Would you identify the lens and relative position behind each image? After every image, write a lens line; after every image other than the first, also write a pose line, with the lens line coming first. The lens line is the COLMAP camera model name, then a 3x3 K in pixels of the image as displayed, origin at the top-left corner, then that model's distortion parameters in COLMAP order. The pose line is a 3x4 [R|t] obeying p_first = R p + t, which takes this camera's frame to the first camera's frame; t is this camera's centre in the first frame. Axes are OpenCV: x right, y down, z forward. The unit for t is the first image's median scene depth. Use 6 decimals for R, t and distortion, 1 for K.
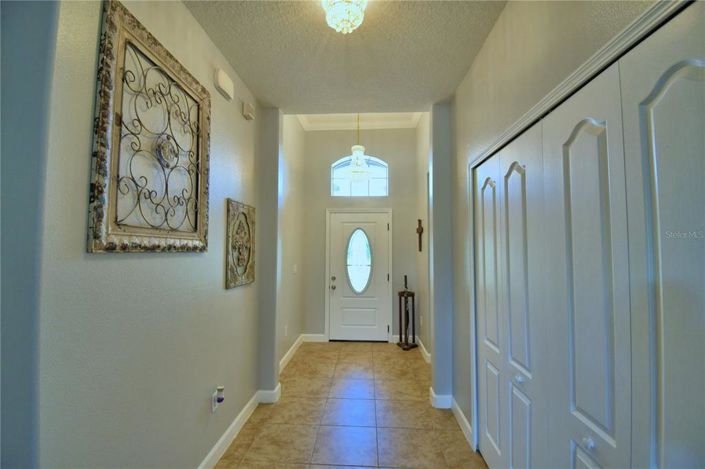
lens RADIAL K [[313.8, 0, 352.5], [0, 313.8, 234.5], [0, 0, 1]] dist [-0.001790, -0.000359]
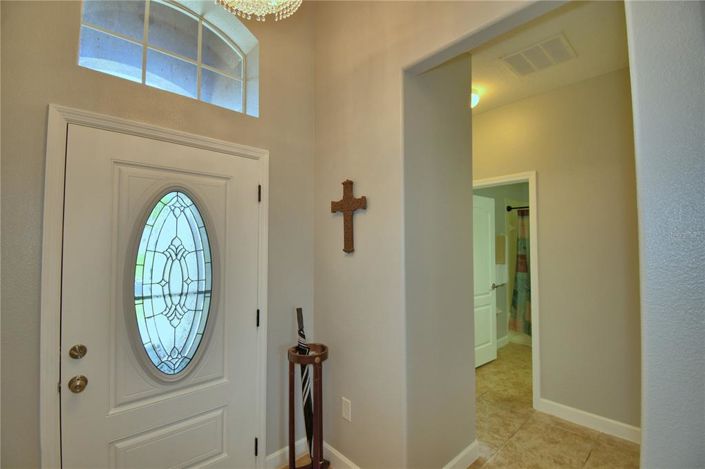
lens RADIAL K [[313.8, 0, 352.5], [0, 313.8, 234.5], [0, 0, 1]] dist [-0.001790, -0.000359]
pose [[0.715776, 0.021372, 0.698003, -0.083495], [-0.029640, 0.999561, -0.000212, 0.025483], [-0.697701, -0.020537, 0.716095, 0.626953]]
